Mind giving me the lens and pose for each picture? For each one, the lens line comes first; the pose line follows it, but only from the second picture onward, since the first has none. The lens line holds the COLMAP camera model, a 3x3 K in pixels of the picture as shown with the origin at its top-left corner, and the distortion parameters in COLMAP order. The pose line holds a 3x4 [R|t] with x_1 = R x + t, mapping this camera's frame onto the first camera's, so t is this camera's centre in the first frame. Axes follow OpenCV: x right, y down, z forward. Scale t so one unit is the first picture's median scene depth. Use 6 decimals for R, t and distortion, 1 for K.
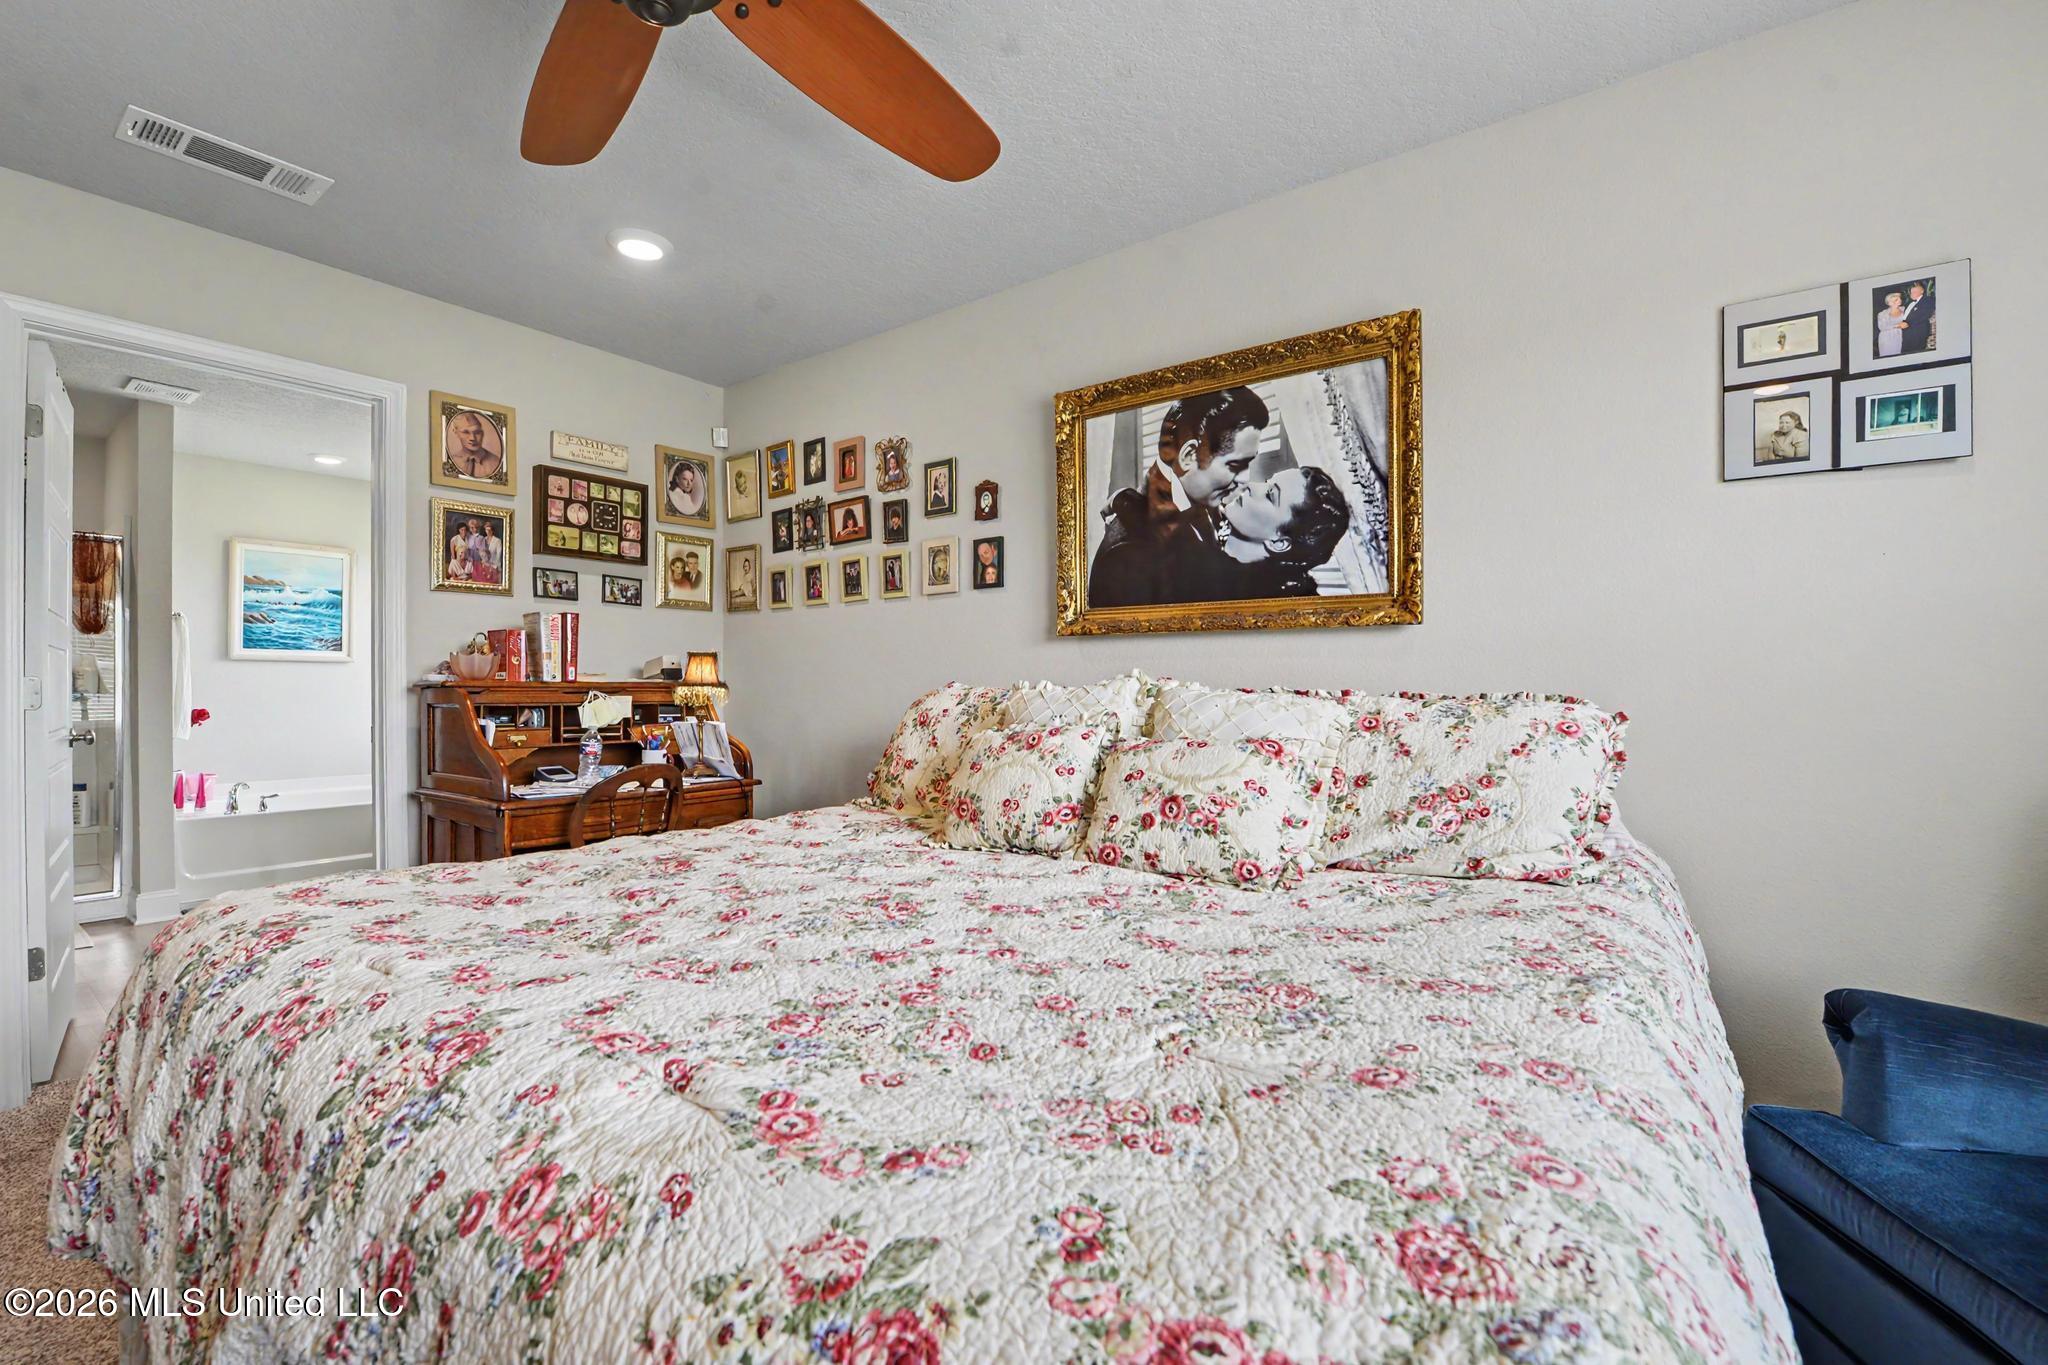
lens RADIAL K [[831.3, 0, 1007.3], [0, 831.3, 687.1], [0, 0, 1]] dist [-0.019074, -0.001542]
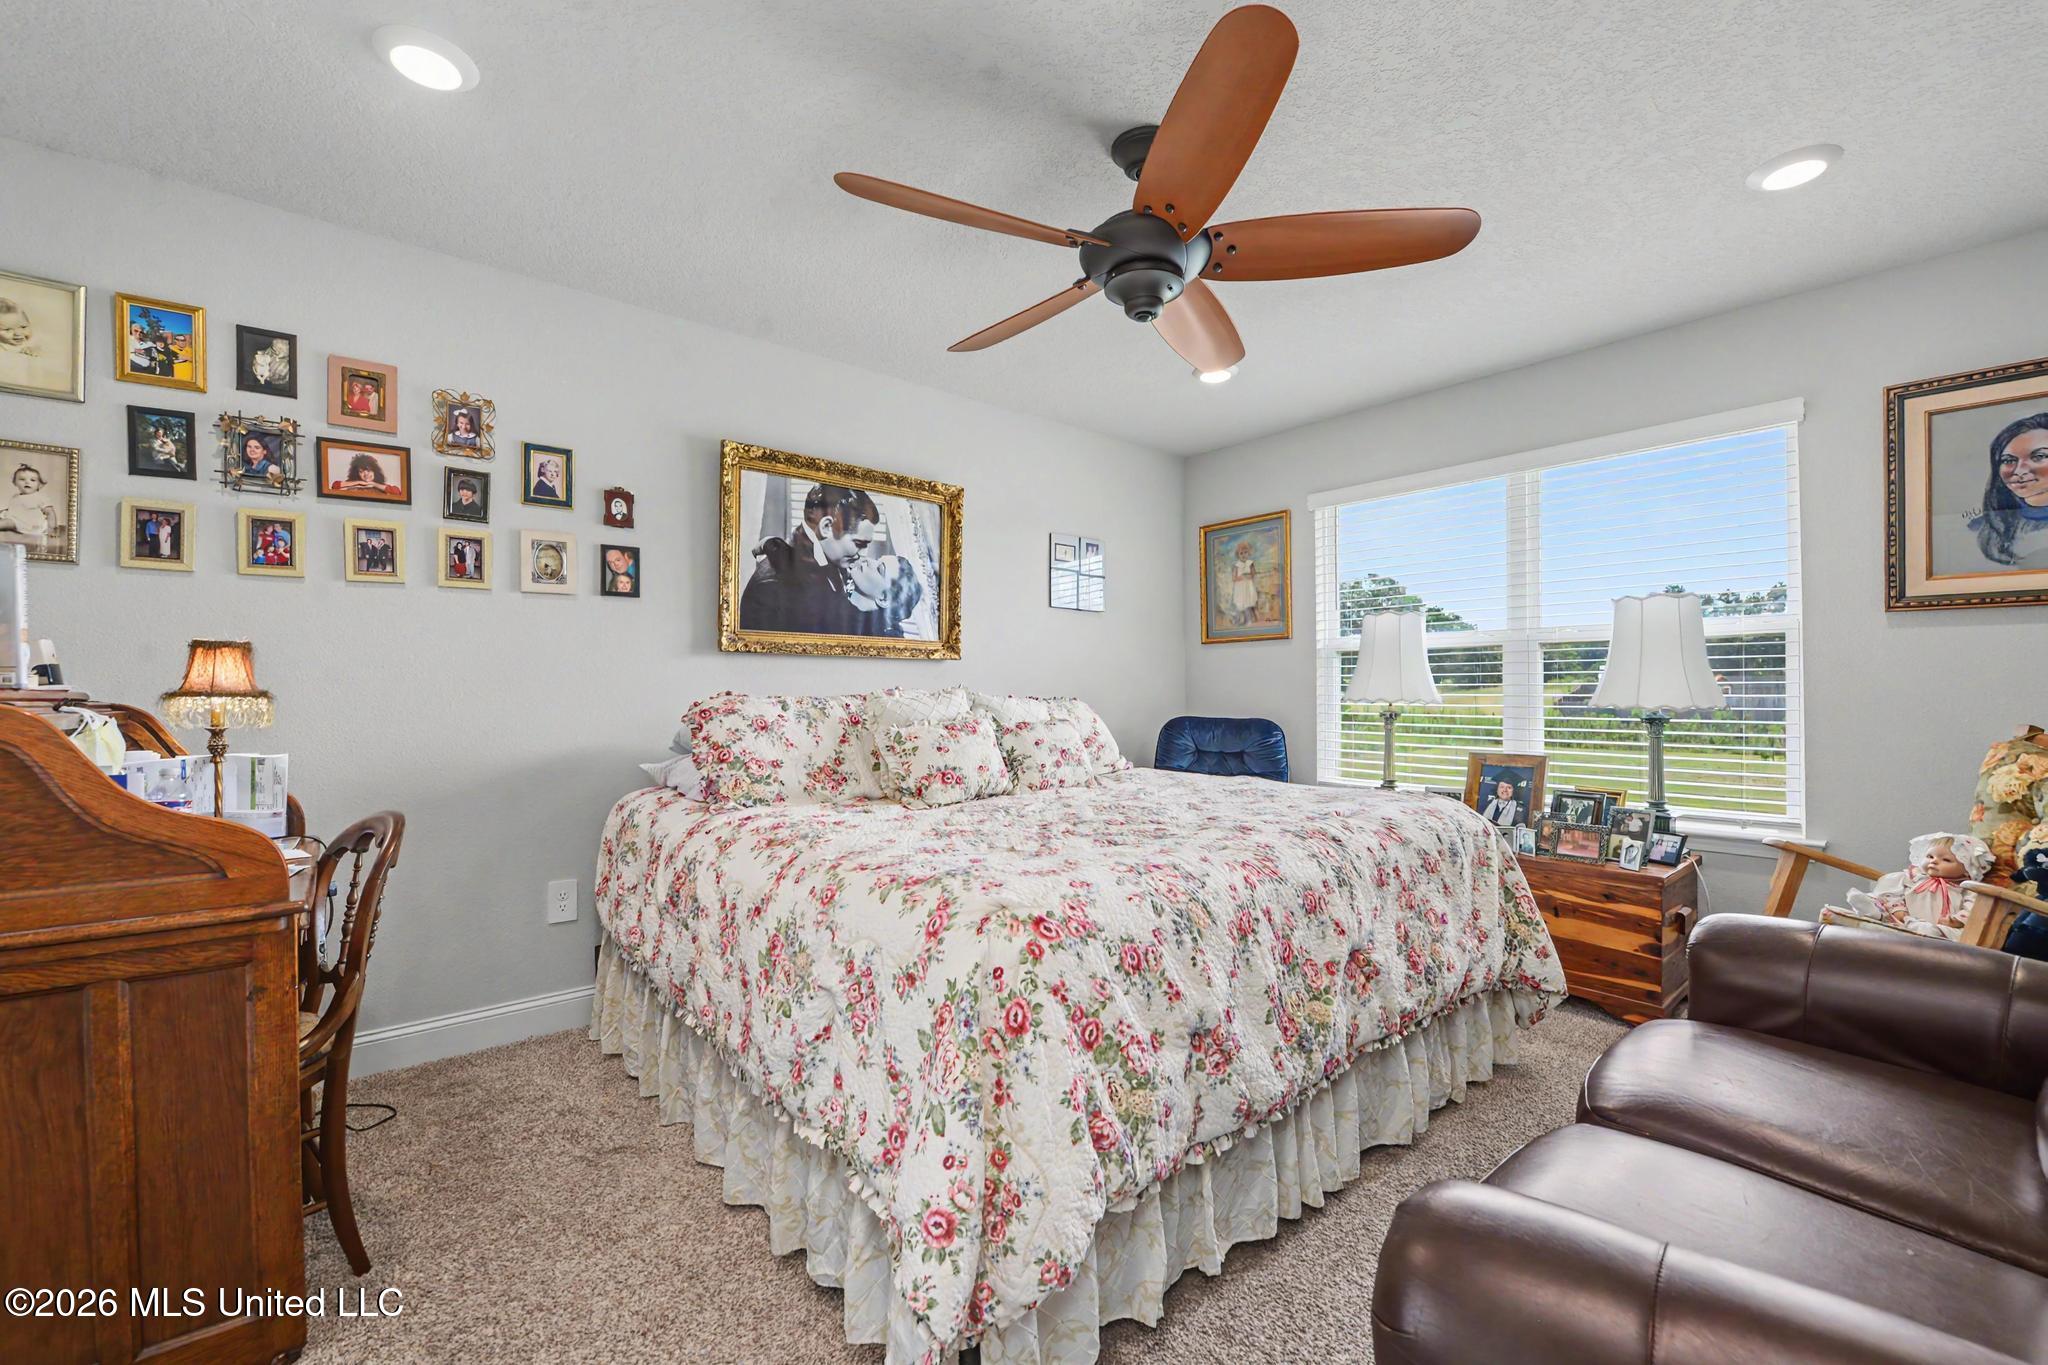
lens RADIAL K [[831.3, 0, 1039.5], [0, 831.3, 688.6], [0, 0, 1]] dist [-0.019074, -0.001542]
pose [[0.232042, 0.004813, 0.972694, -0.963264], [0.003019, 0.999979, -0.005669, -0.002722], [-0.972701, 0.004252, 0.232023, 0.318702]]
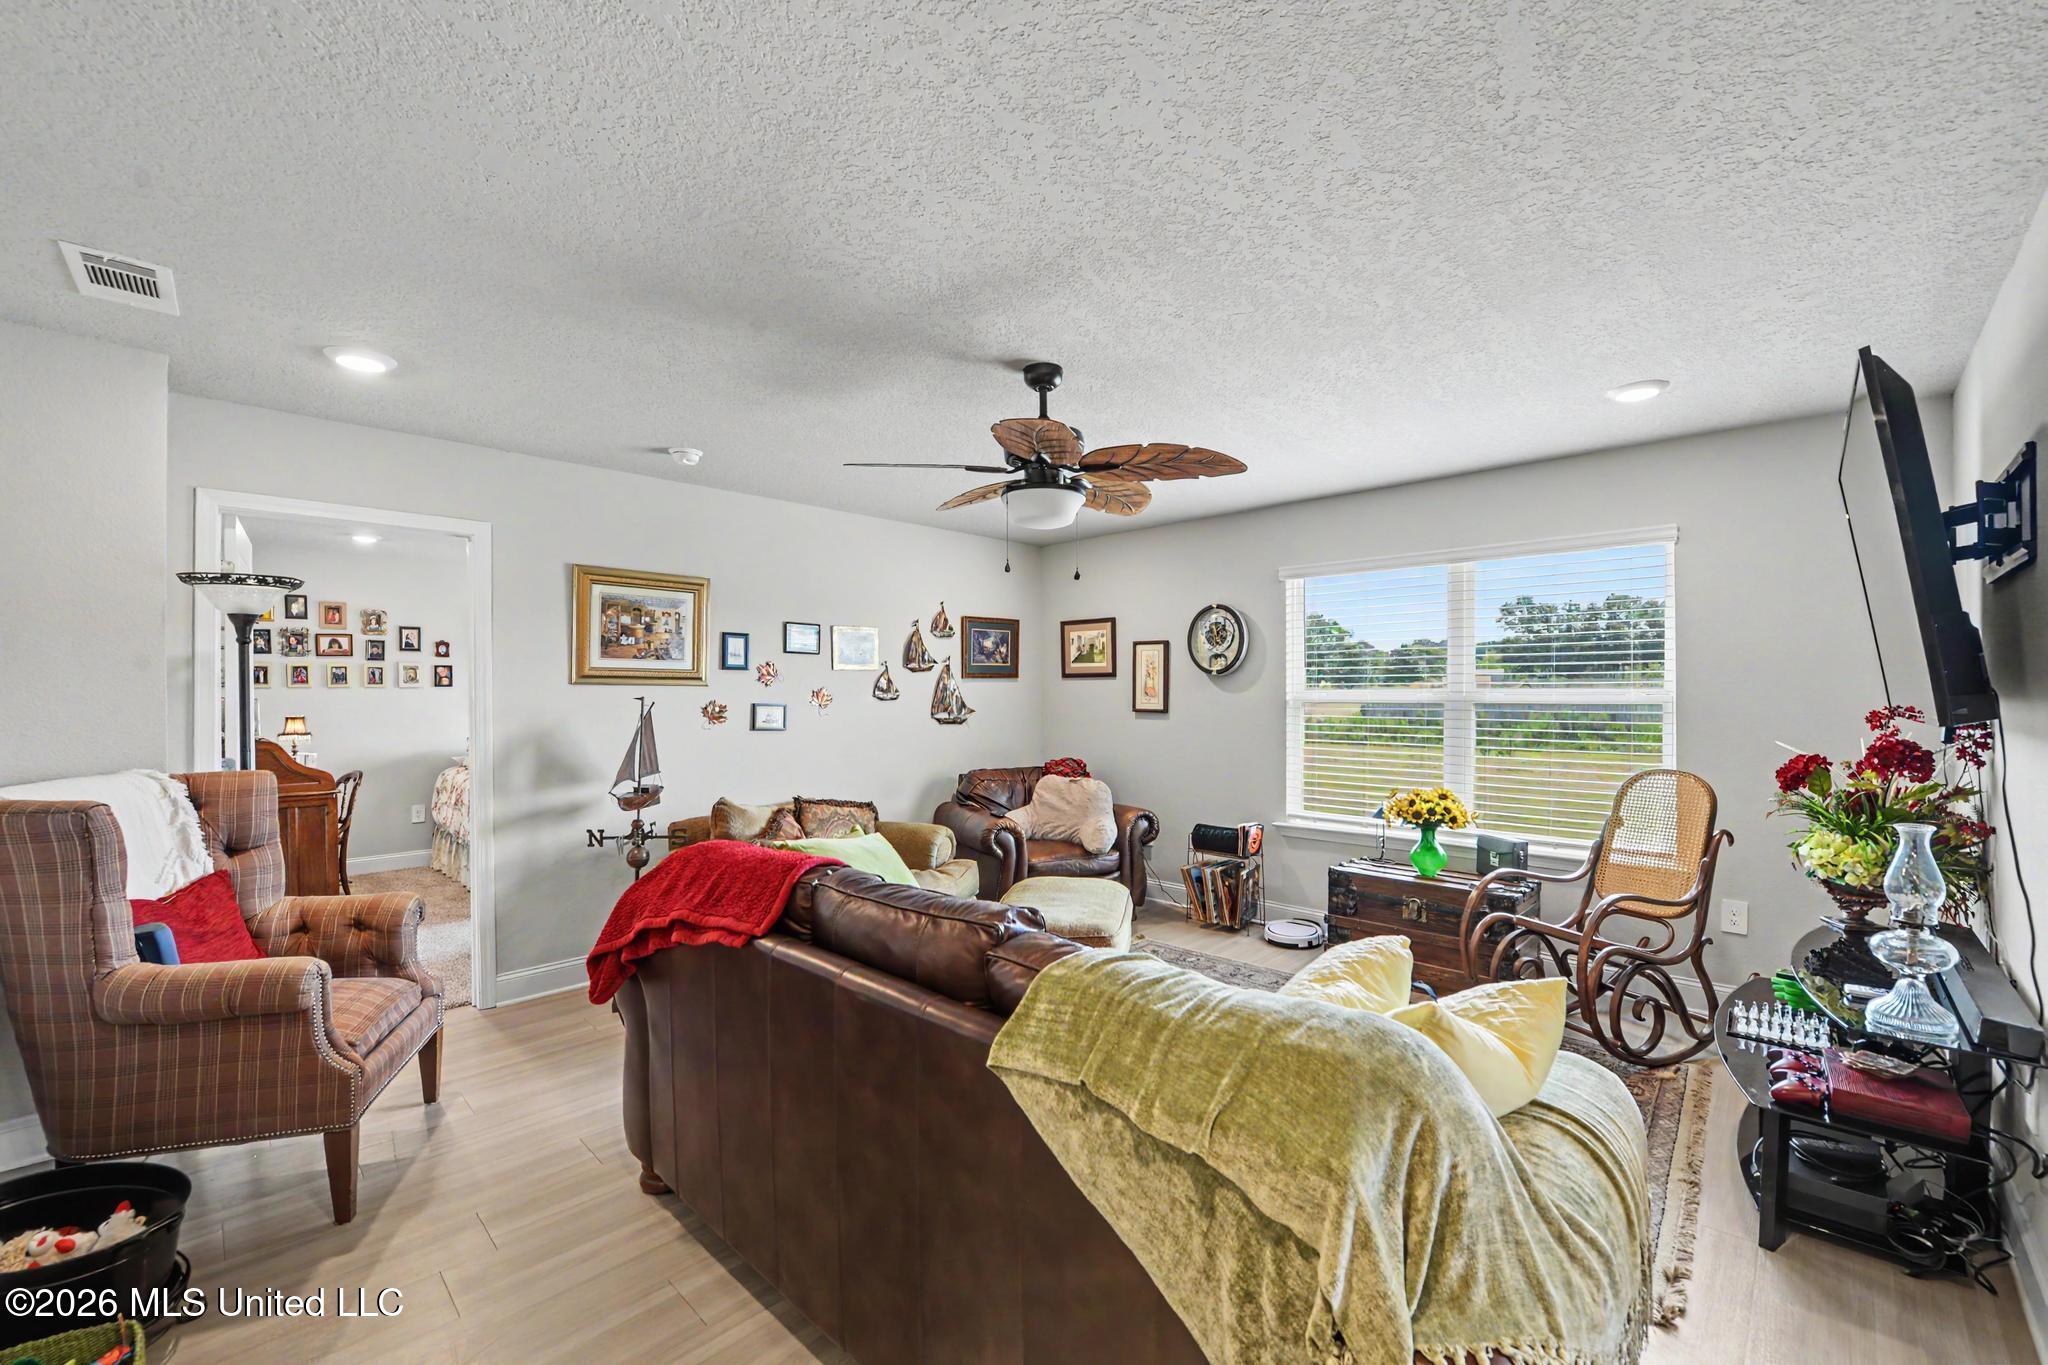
lens RADIAL K [[831.3, 0, 1044.2], [0, 831.3, 692.3], [0, 0, 1]] dist [-0.019074, -0.001542]
pose [[0.127581, -0.001339, 0.991827, -2.356642], [0.004947, 0.999988, 0.000714, -0.107381], [-0.991816, 0.004815, 0.127586, -1.095864]]
